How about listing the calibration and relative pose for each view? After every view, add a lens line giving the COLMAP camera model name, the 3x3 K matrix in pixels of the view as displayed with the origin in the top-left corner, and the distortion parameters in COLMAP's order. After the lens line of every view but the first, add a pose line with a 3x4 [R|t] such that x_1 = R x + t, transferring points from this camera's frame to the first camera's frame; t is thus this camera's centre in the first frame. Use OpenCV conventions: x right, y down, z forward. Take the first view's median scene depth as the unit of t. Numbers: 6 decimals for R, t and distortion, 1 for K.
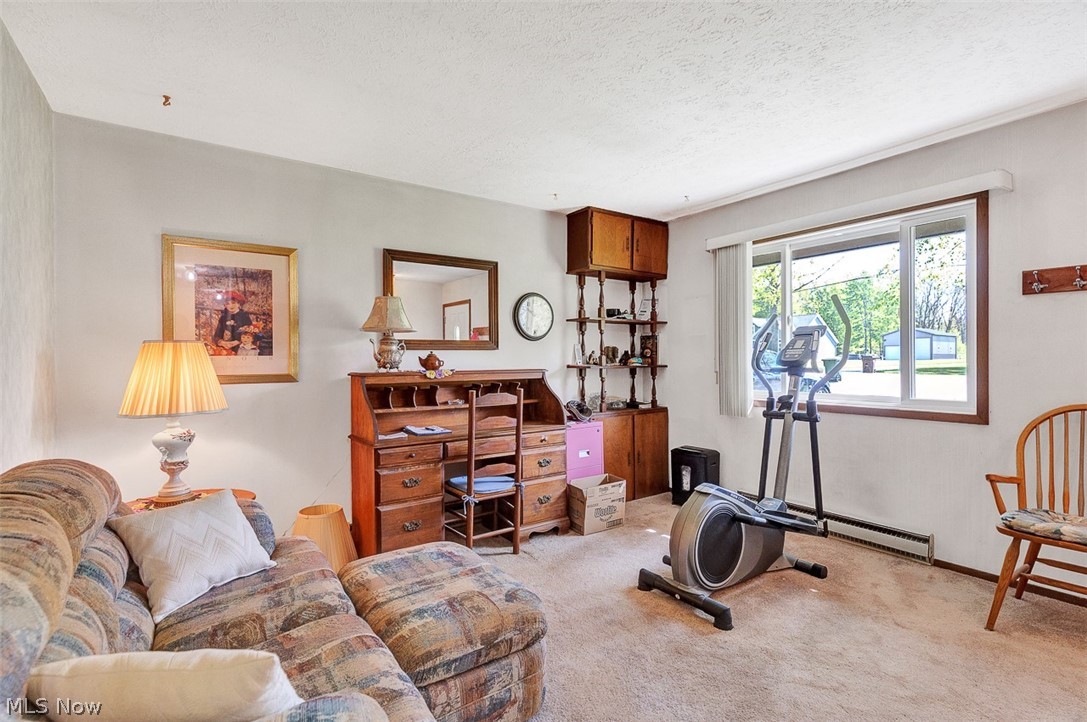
lens RADIAL K [[503.3, 0, 542.5], [0, 503.3, 356.8], [0, 0, 1]] dist [0.001914, -0.000084]
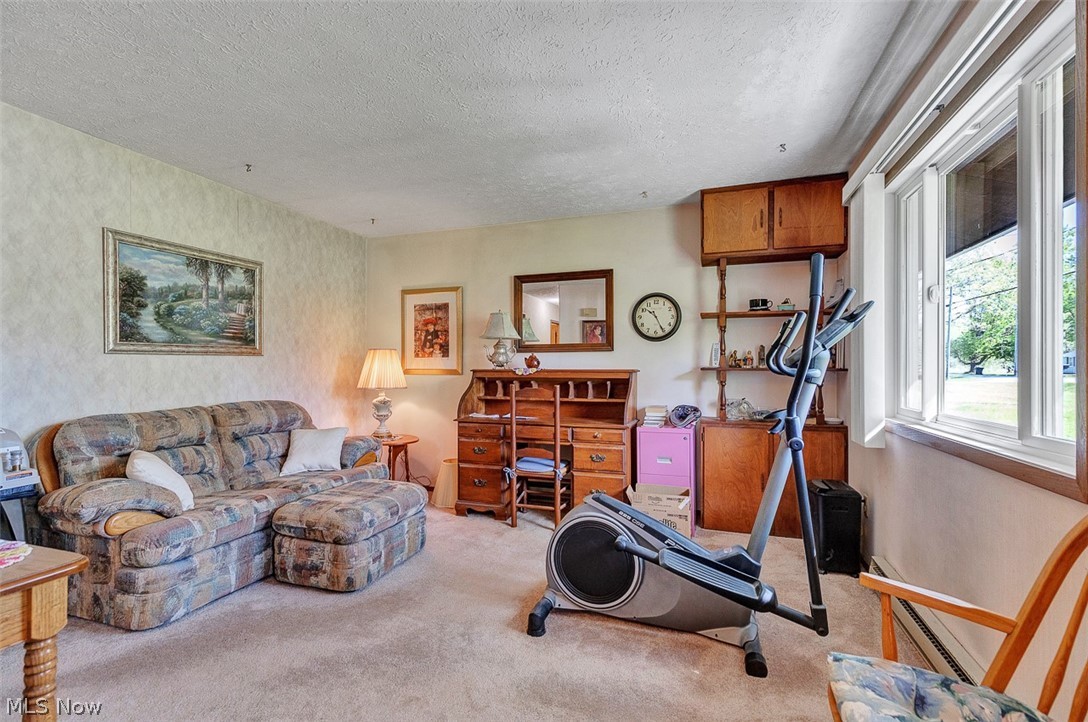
lens RADIAL K [[493.7, 0, 544.0], [0, 493.7, 361.0], [0, 0, 1]] dist [0.004651, -0.000402]
pose [[0.585462, -0.001271, -0.810699, 0.872089], [-0.000586, 0.999998, -0.001991, 0.011782], [0.810700, 0.001641, 0.585460, 0.349160]]
